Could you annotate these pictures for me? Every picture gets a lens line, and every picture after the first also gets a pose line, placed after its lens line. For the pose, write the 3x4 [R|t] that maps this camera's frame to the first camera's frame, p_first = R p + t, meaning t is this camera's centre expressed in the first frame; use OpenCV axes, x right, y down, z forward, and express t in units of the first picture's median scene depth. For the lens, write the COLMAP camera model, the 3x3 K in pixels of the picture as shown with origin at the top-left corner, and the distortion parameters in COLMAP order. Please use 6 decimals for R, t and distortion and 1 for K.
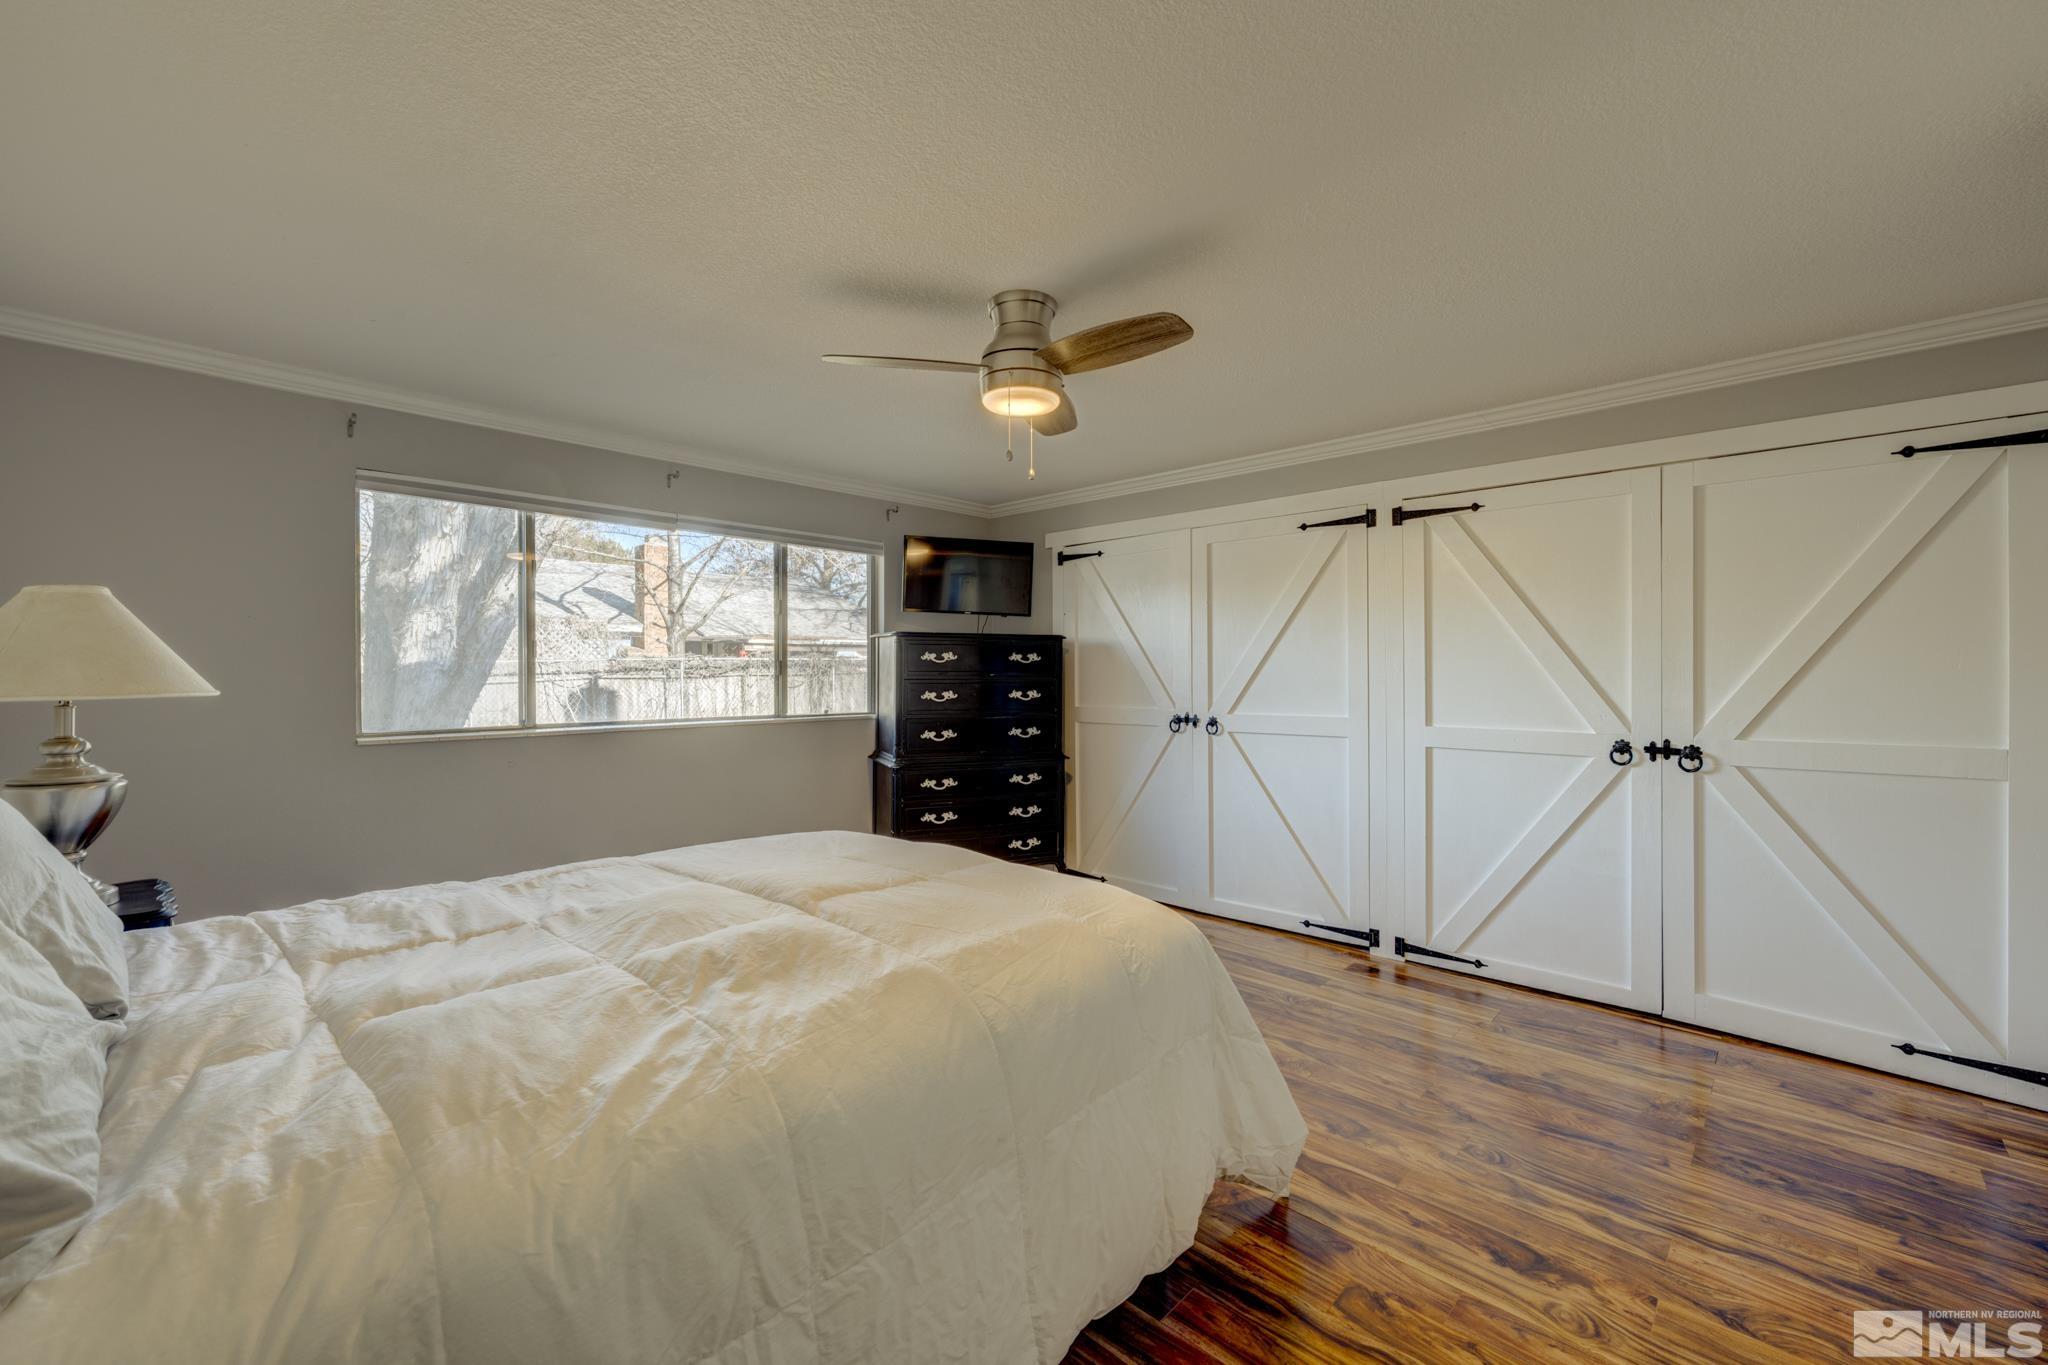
lens RADIAL K [[843.5, 0, 1024.0], [0, 843.5, 682.5], [0, 0, 1]] dist [-0.001436, -0.000301]
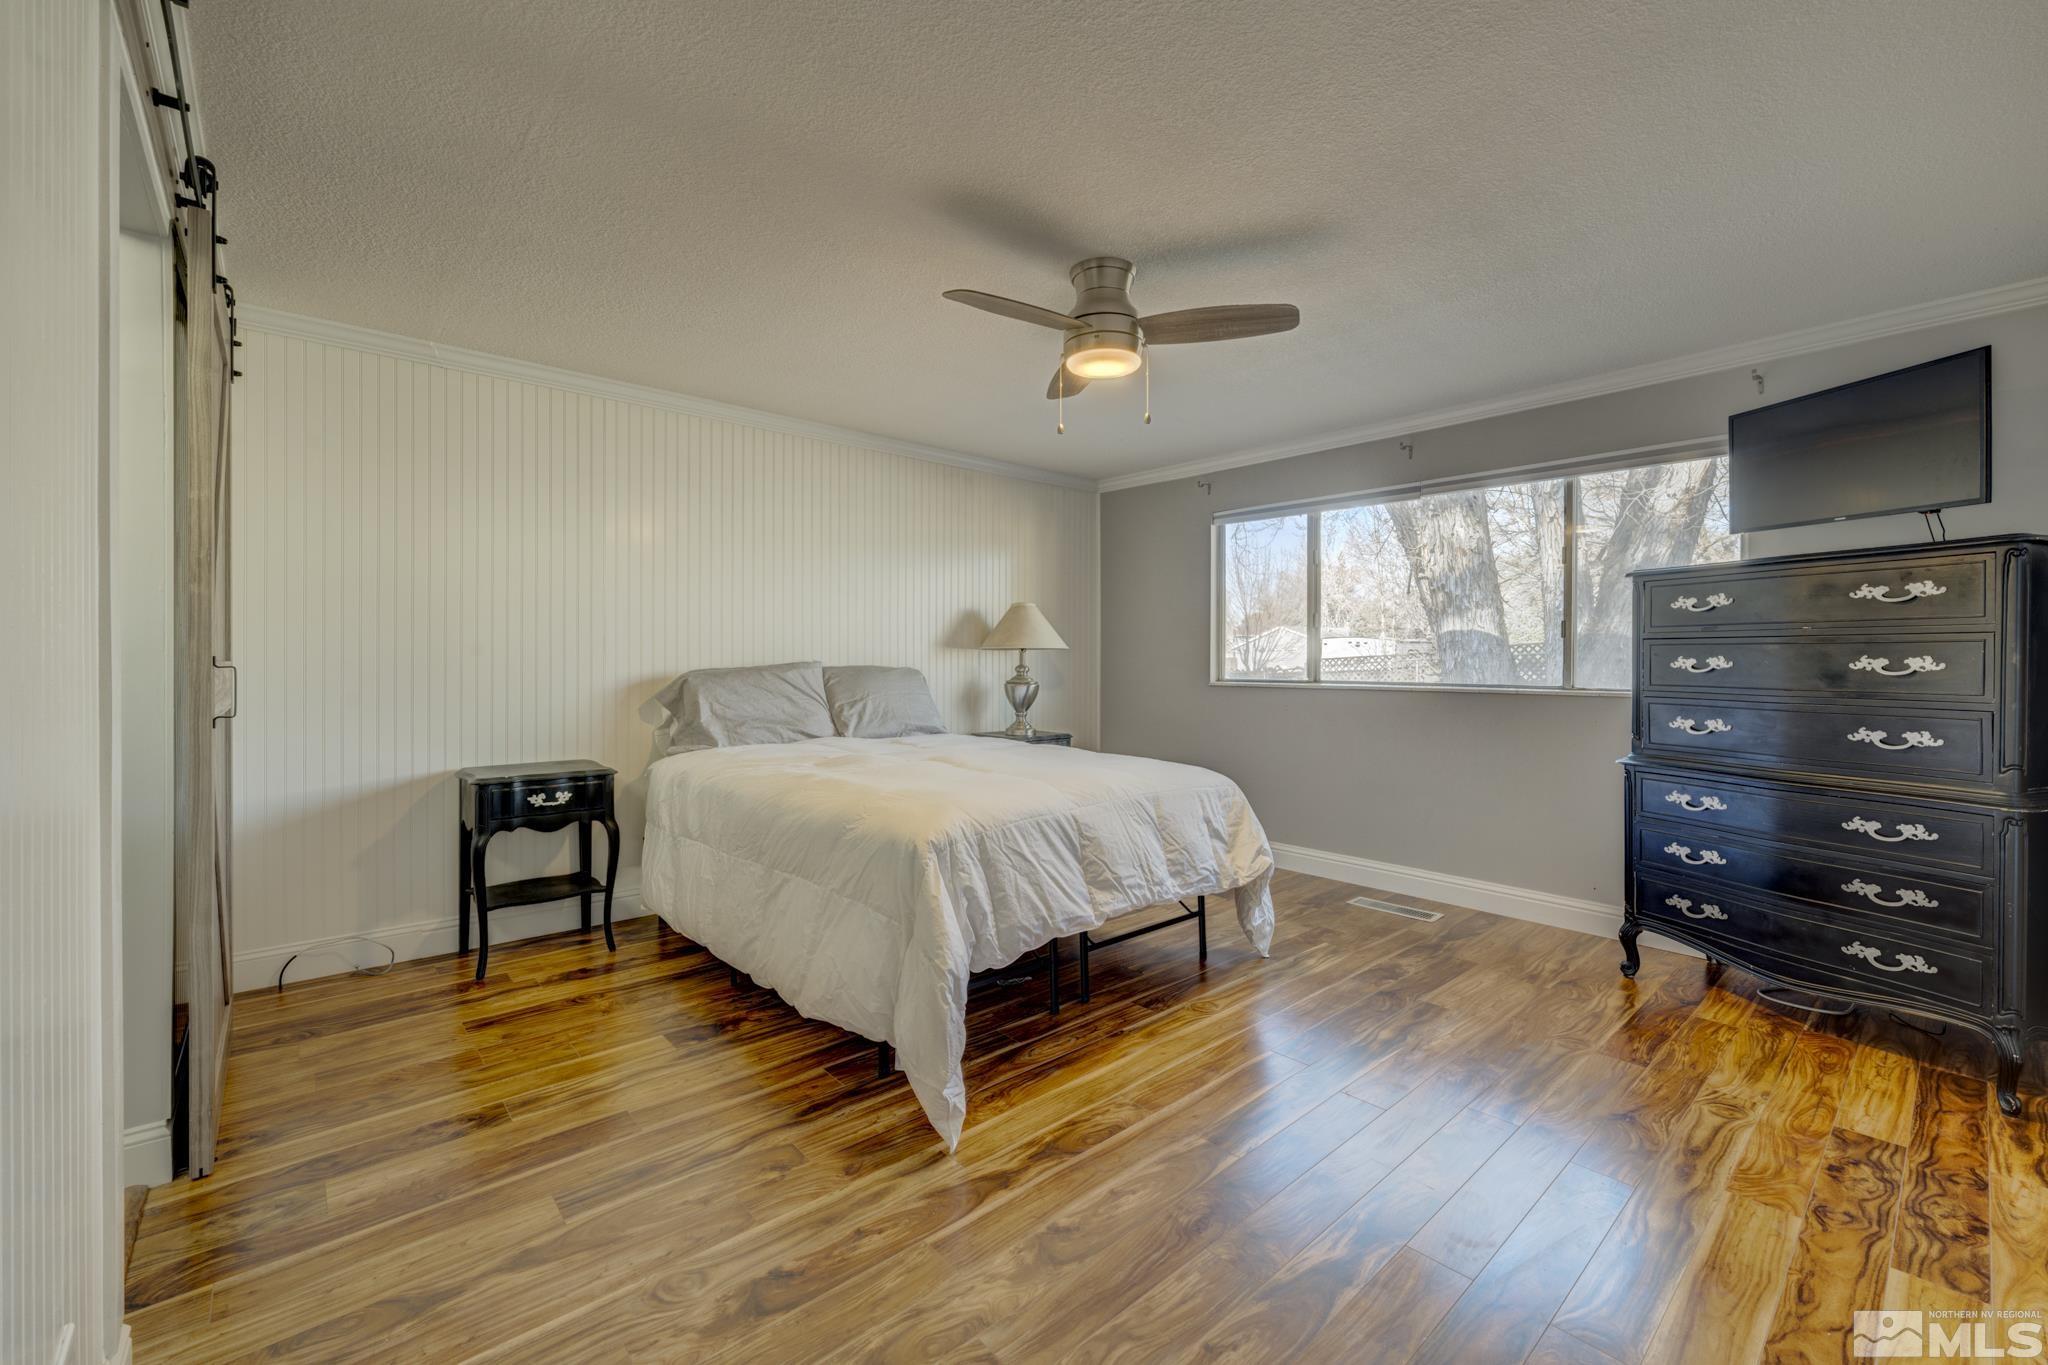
lens RADIAL K [[836.7, 0, 1021.1], [0, 836.7, 669.5], [0, 0, 1]] dist [0.000266, -0.000071]
pose [[-0.098069, 0.012581, -0.995100, 0.725356], [-0.019915, 0.999695, 0.014602, 0.026897], [0.994980, 0.021249, -0.097789, 0.690901]]
